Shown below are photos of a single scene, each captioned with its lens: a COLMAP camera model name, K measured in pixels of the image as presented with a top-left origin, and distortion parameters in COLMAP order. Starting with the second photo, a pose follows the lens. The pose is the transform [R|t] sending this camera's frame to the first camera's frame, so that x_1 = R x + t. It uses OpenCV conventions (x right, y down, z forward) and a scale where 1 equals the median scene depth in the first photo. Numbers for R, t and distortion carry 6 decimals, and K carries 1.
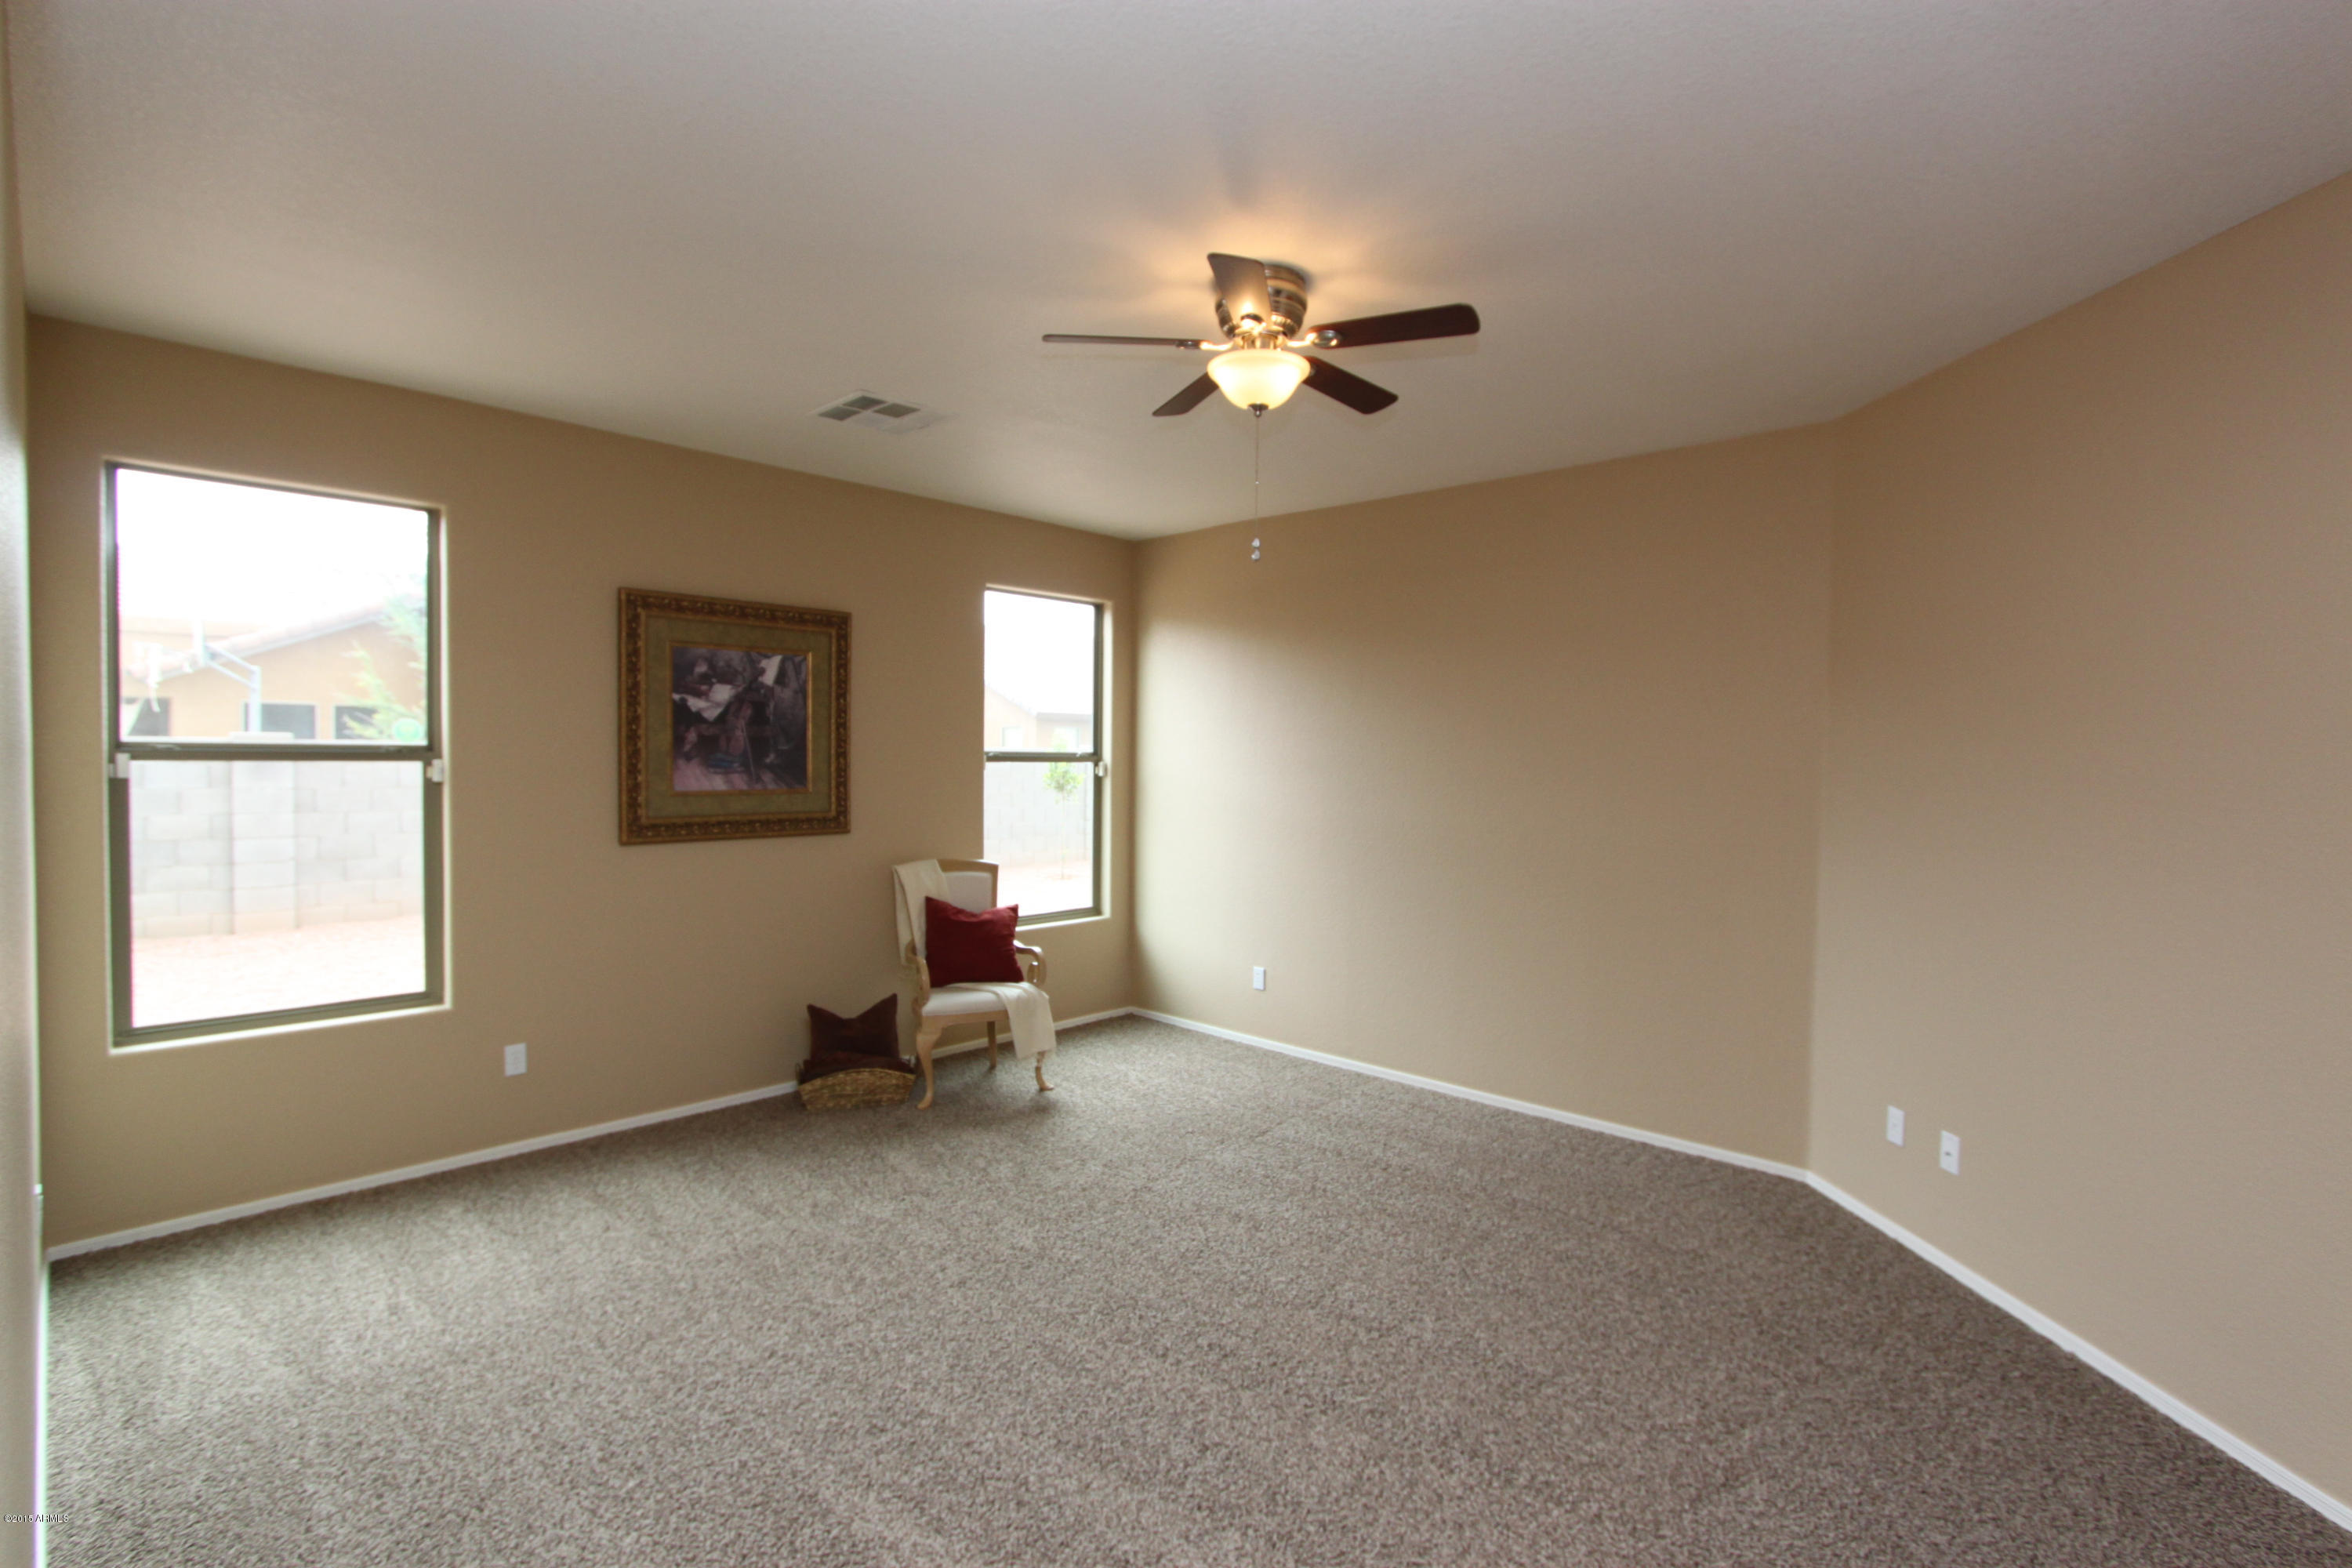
lens RADIAL K [[1070.1, 0, 1245.7], [0, 1070.1, 795.2], [0, 0, 1]] dist [-0.012753, 0.000928]
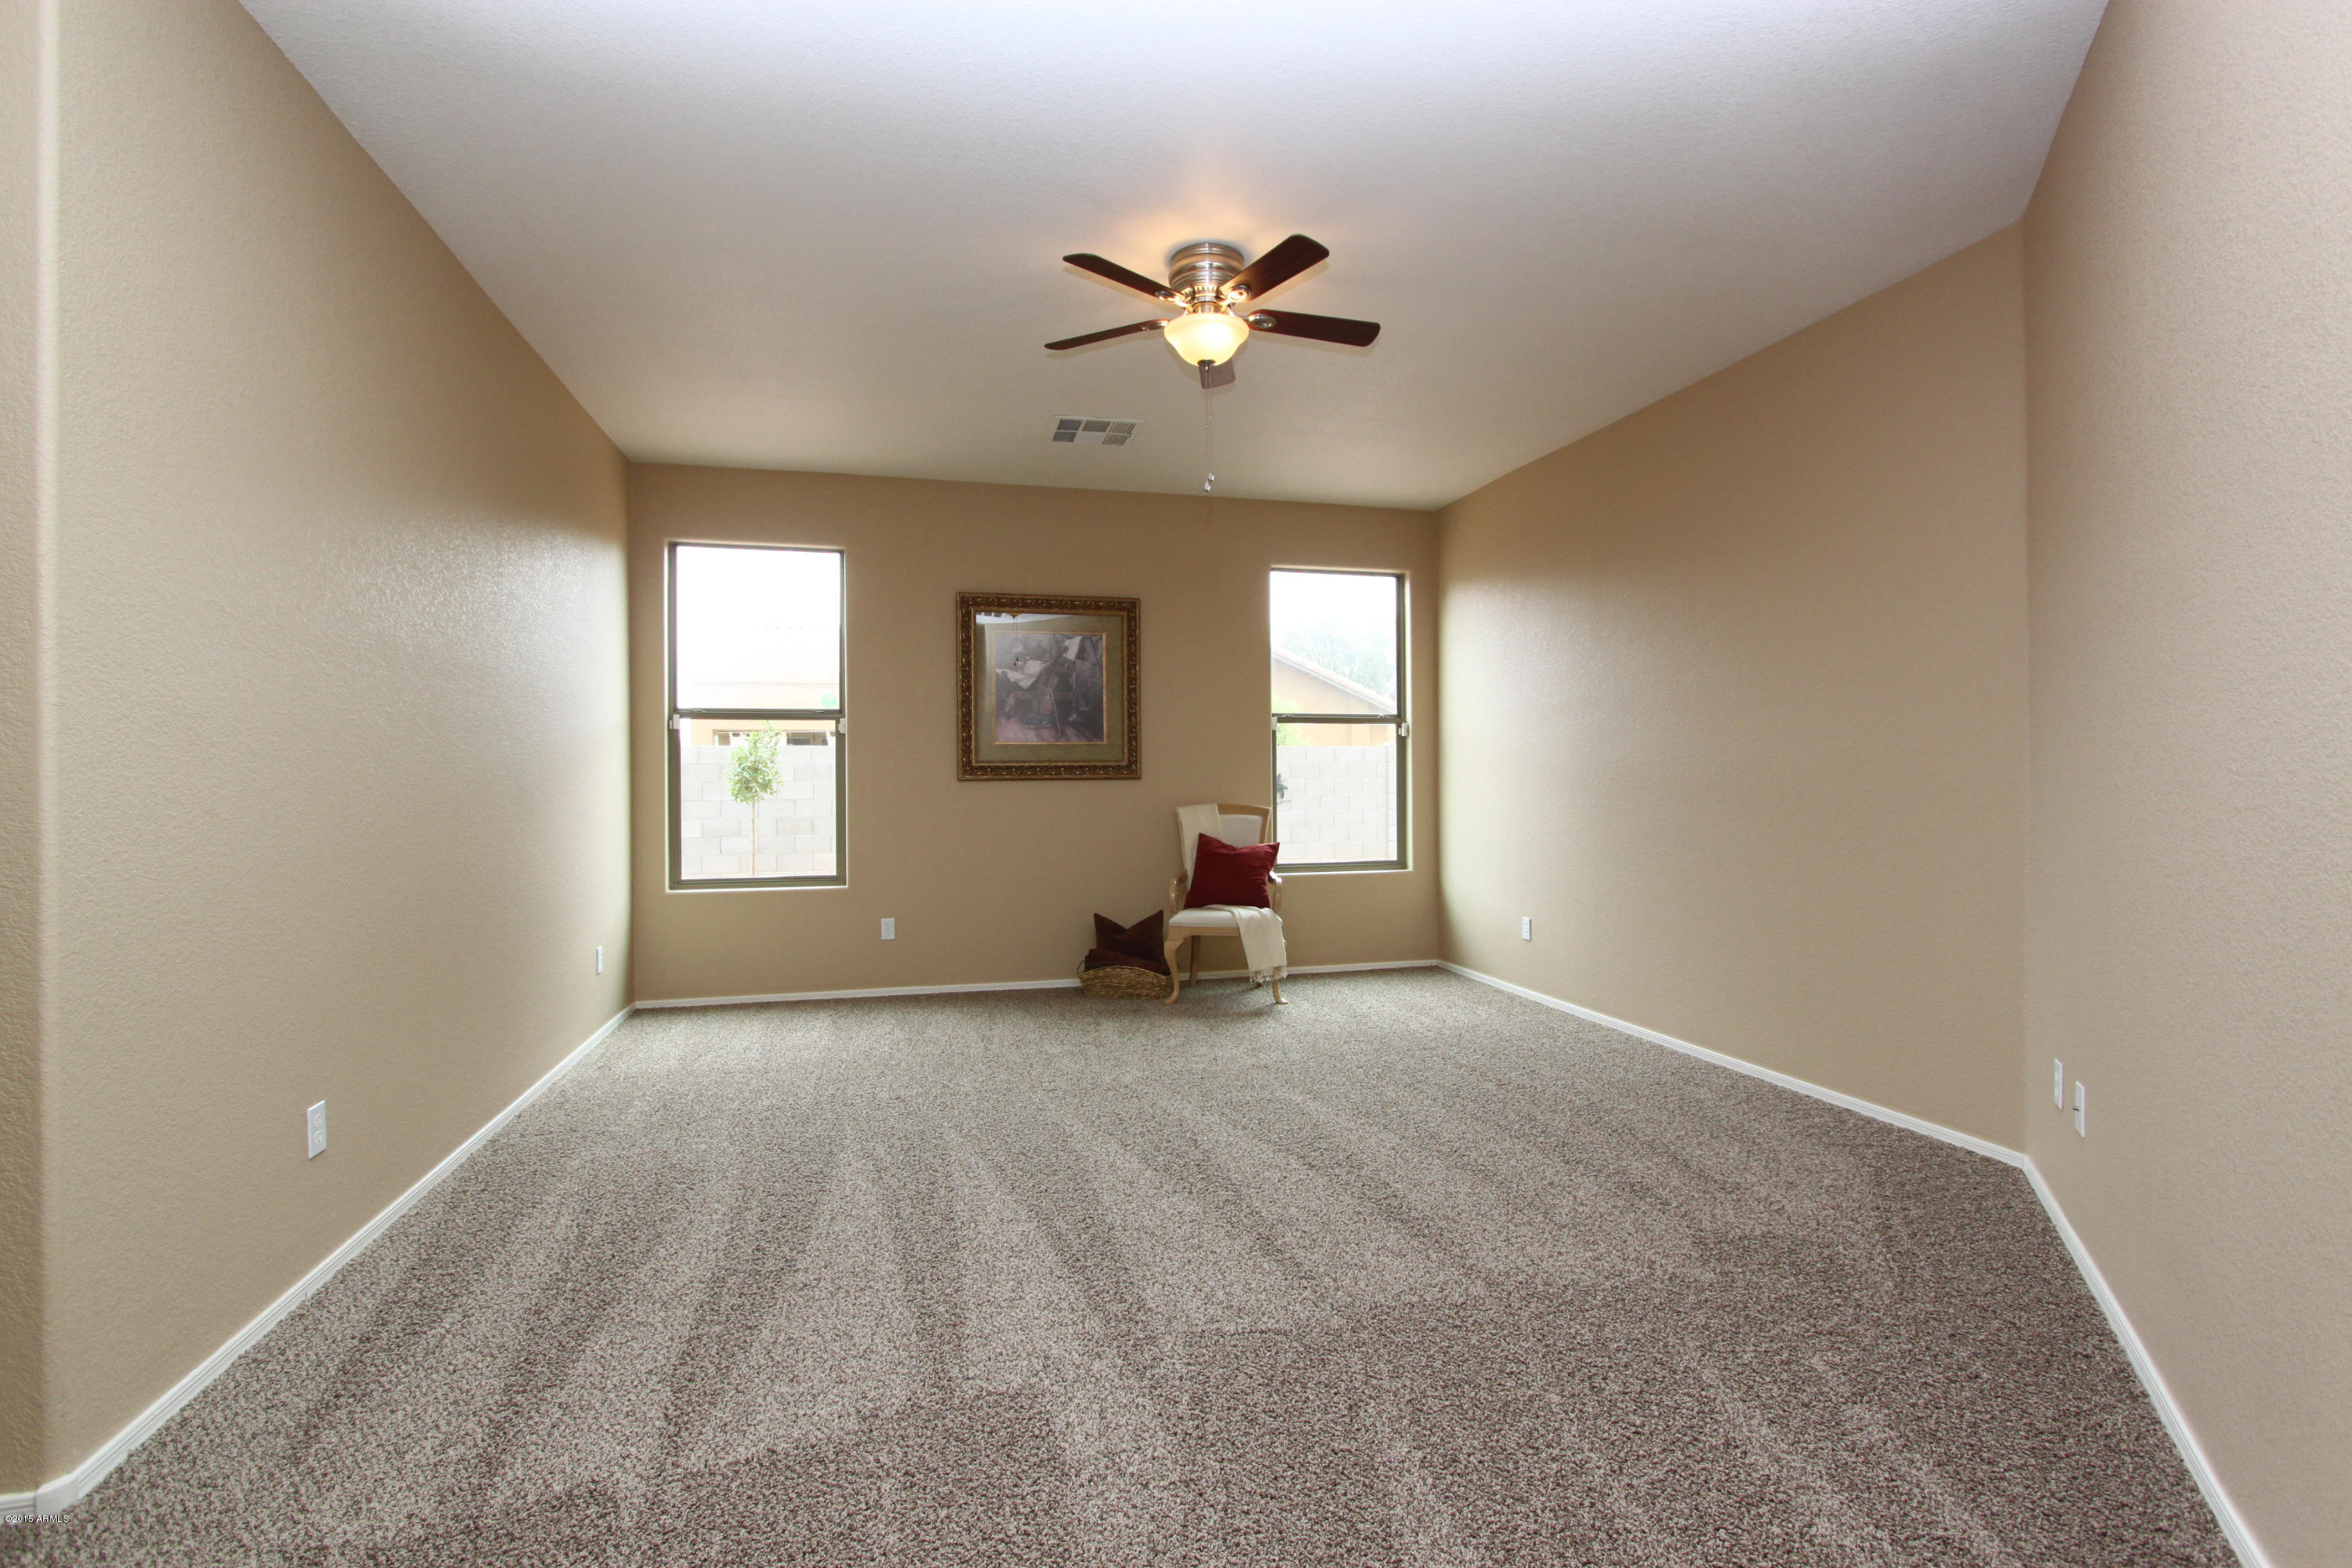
lens RADIAL K [[1070.1, 0, 1182.8], [0, 1070.1, 781.2], [0, 0, 1]] dist [-0.012753, 0.000928]
pose [[0.849323, -0.016610, -0.527612, 0.335370], [0.004774, 0.999706, -0.023788, 0.071935], [0.527851, 0.017685, 0.849153, -0.009016]]
